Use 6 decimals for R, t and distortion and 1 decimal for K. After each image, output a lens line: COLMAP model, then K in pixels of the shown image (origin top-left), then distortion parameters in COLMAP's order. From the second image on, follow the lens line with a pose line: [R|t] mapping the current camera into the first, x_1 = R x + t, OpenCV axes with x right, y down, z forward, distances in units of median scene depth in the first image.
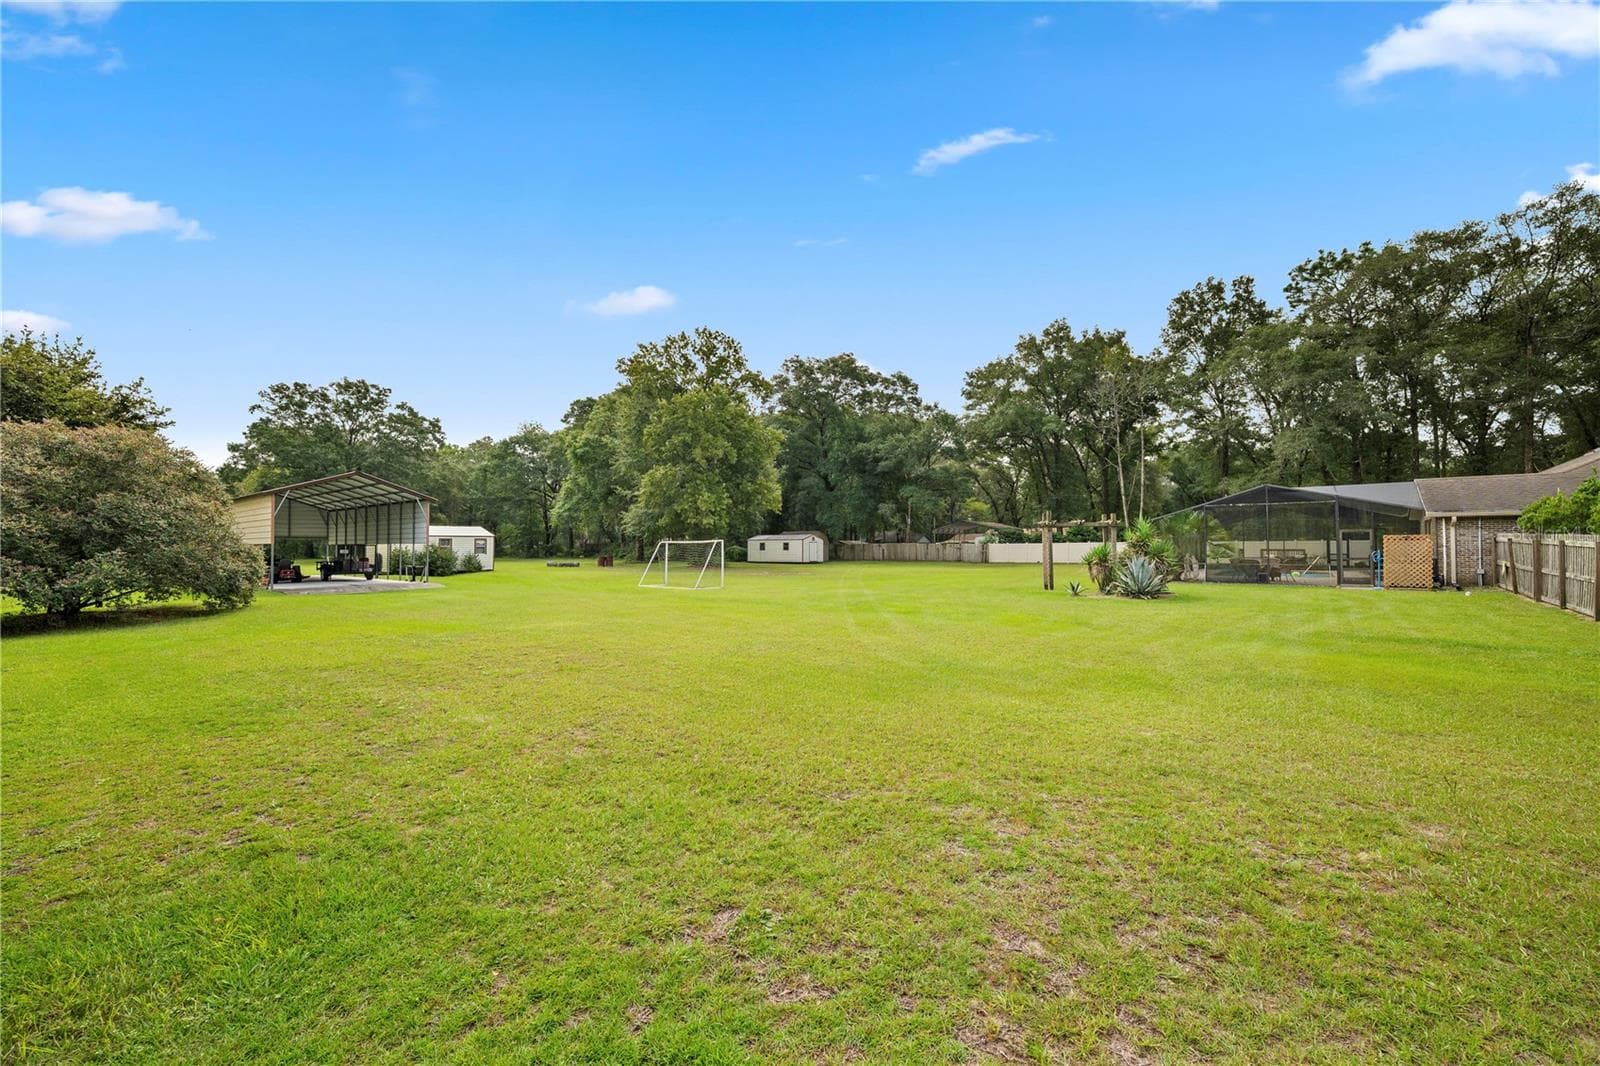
lens RADIAL K [[665.0, 0, 800.0], [0, 665.0, 533.0], [0, 0, 1]] dist [0.000285, -0.000076]
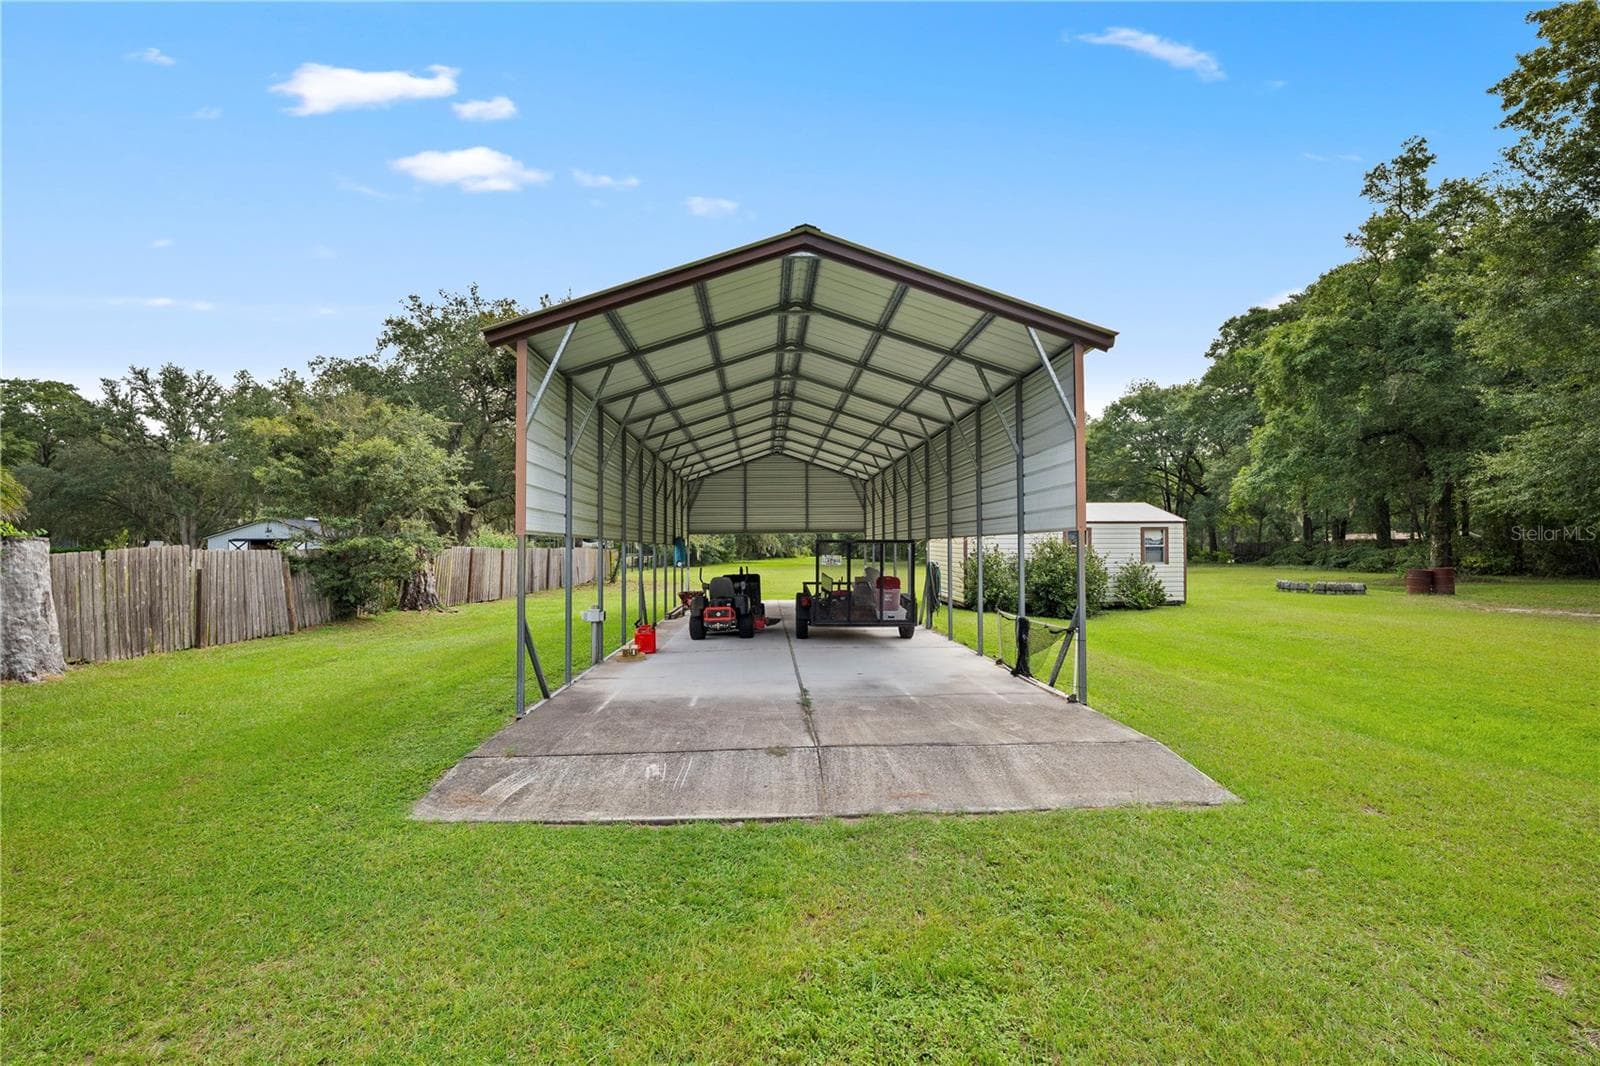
lens RADIAL K [[665.0, 0, 800.0], [0, 665.0, 533.0], [0, 0, 1]] dist [0.000285, -0.000076]
pose [[0.680477, -0.019365, -0.732513, -0.291859], [0.017477, 0.999795, -0.010195, 0.011016], [0.732561, -0.005864, 0.680676, 0.492777]]
